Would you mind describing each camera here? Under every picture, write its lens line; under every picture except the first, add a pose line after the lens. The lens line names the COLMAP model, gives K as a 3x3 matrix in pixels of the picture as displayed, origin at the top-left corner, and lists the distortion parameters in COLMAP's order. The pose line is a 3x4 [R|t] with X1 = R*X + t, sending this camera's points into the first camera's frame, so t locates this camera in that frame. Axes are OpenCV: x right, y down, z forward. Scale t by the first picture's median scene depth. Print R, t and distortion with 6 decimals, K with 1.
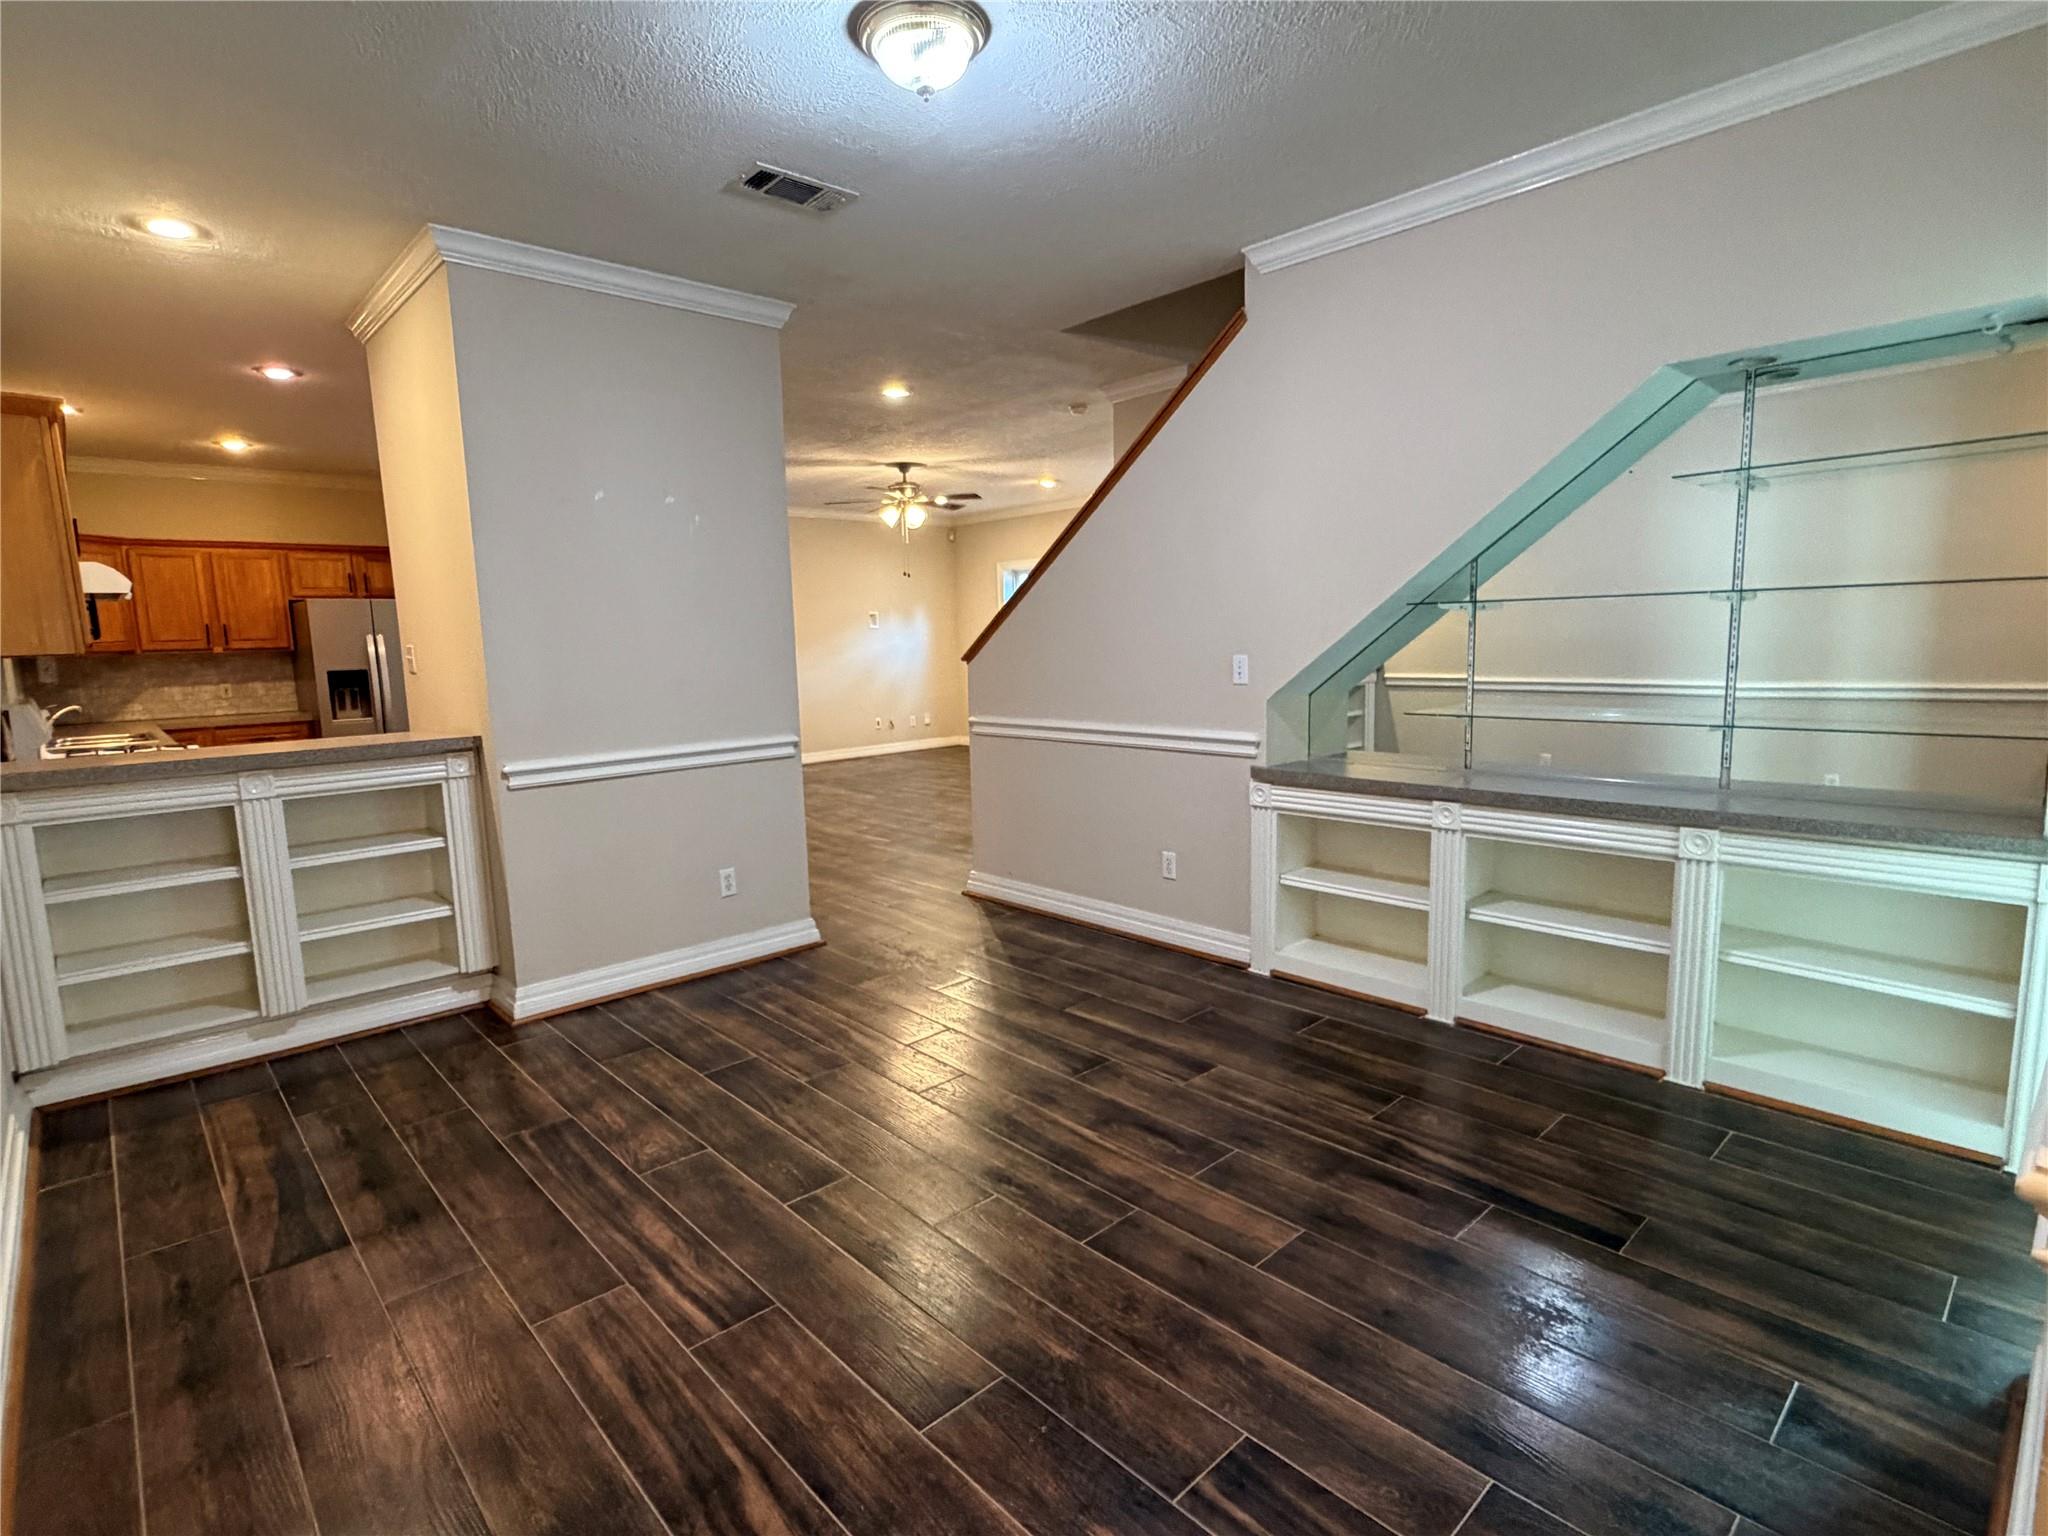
lens RADIAL K [[1021.0, 0, 1023.4], [0, 1021.0, 773.4], [0, 0, 1]] dist [0.001064, 0.001320]
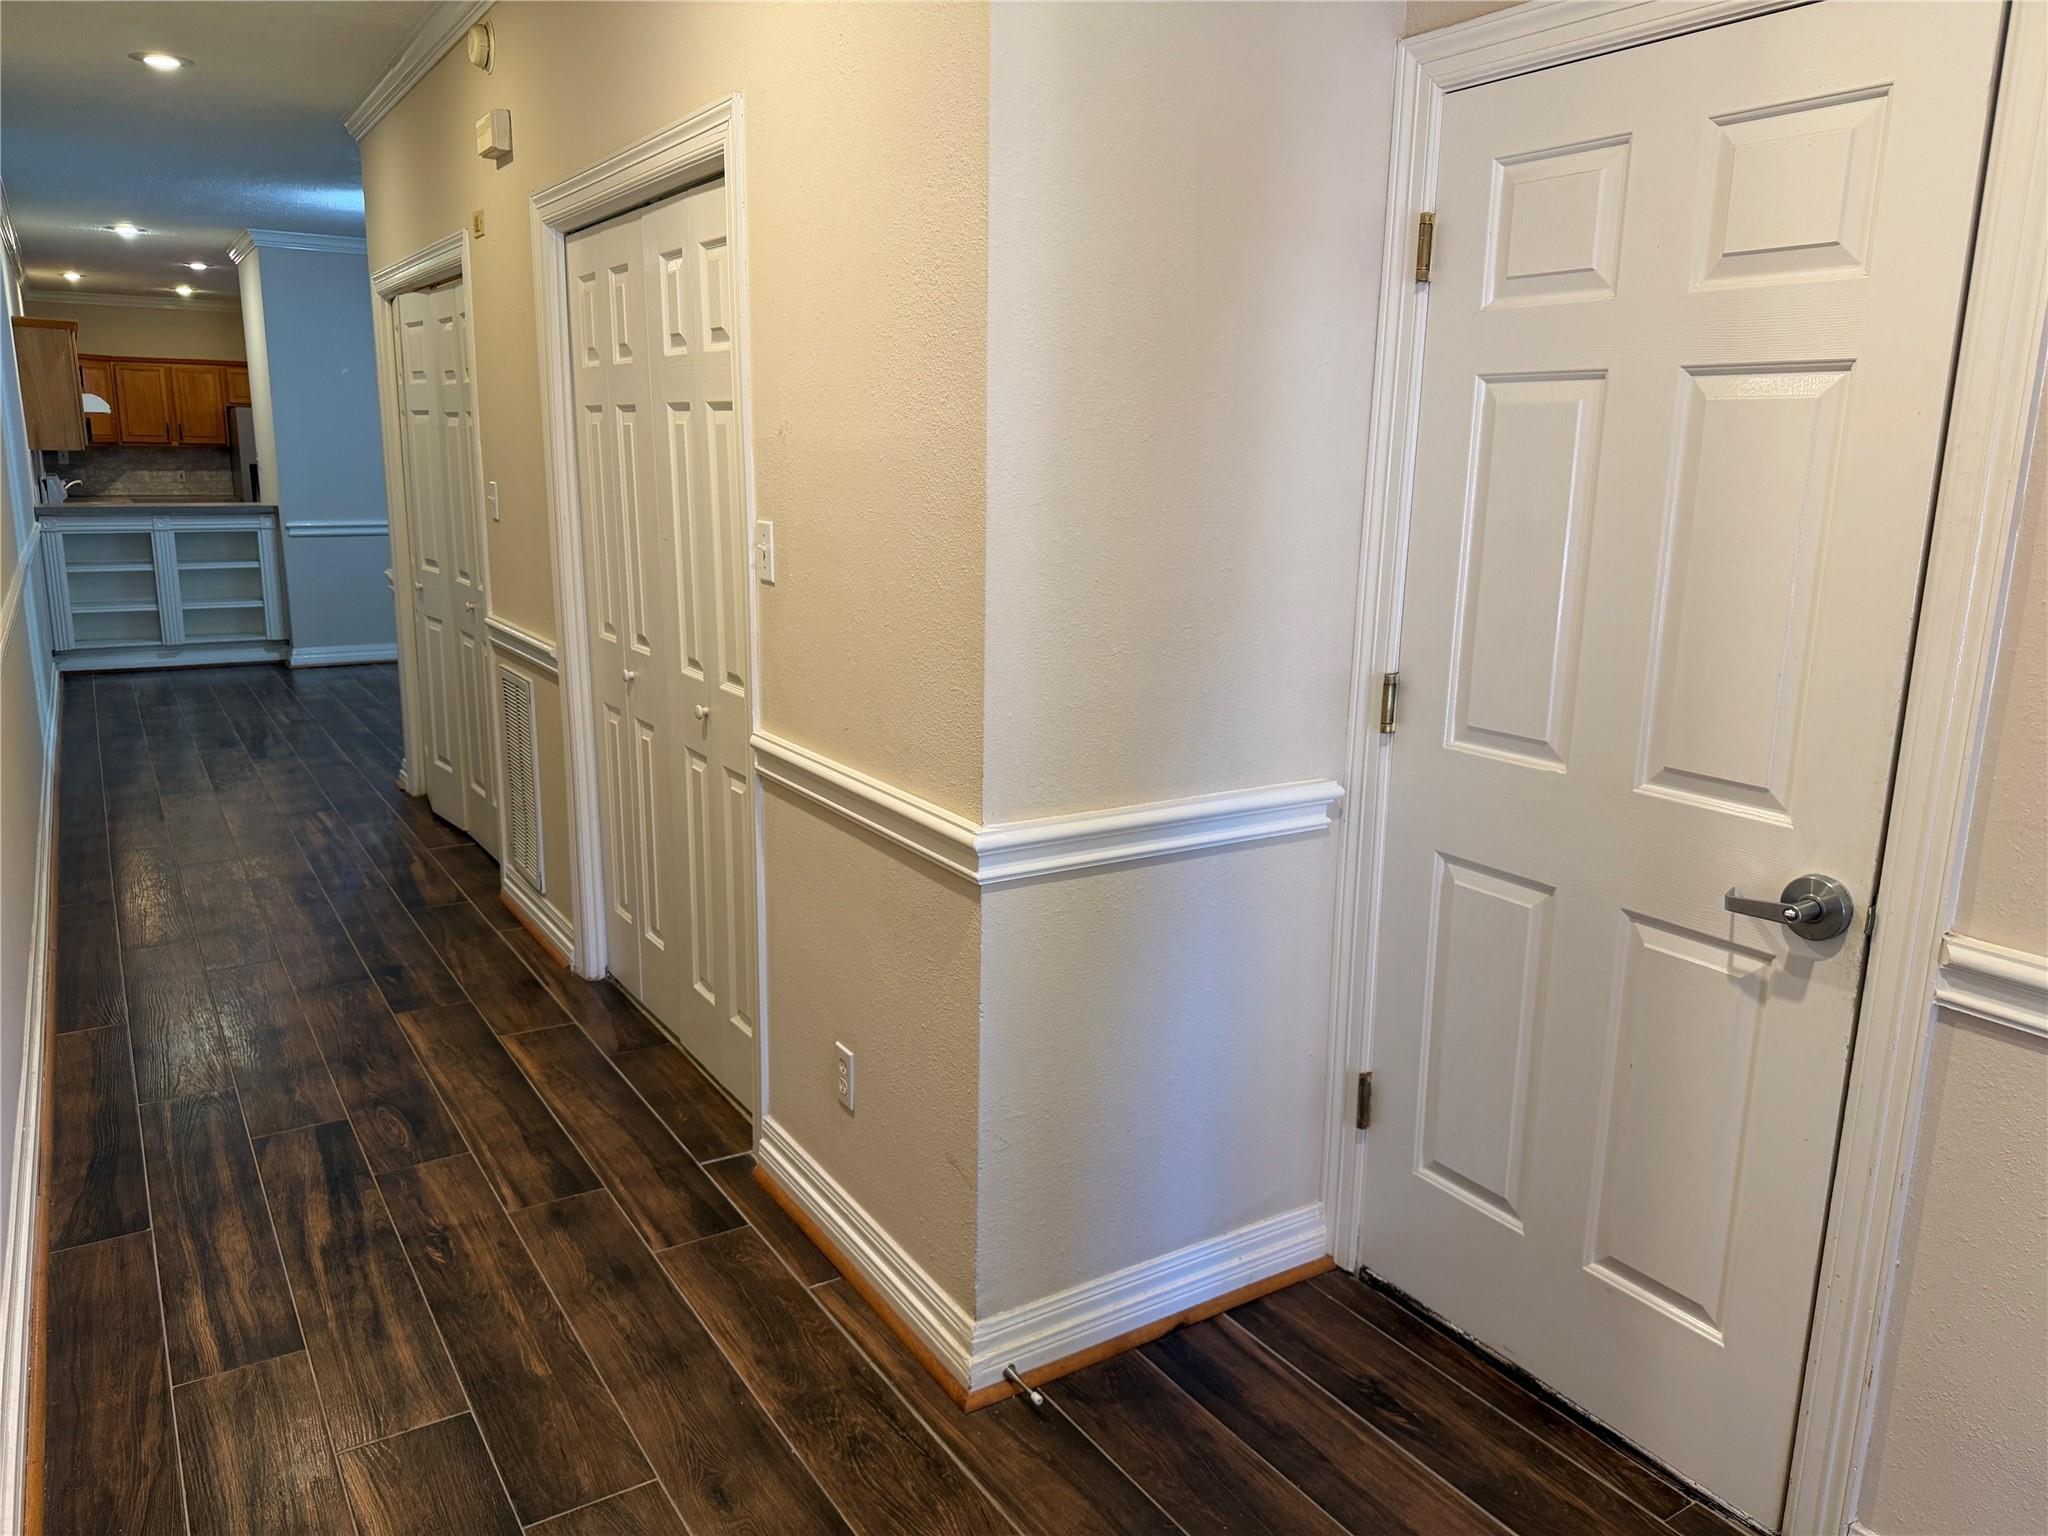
lens RADIAL K [[1428.2, 0, 1004.5], [0, 1428.2, 772.4], [0, 0, 1]] dist [0.066775, -0.078845]
pose [[0.981687, 0.082784, -0.171574, 1.142595], [-0.067970, 0.993575, 0.090495, 0.106668], [0.177963, -0.077176, 0.981006, -1.242282]]
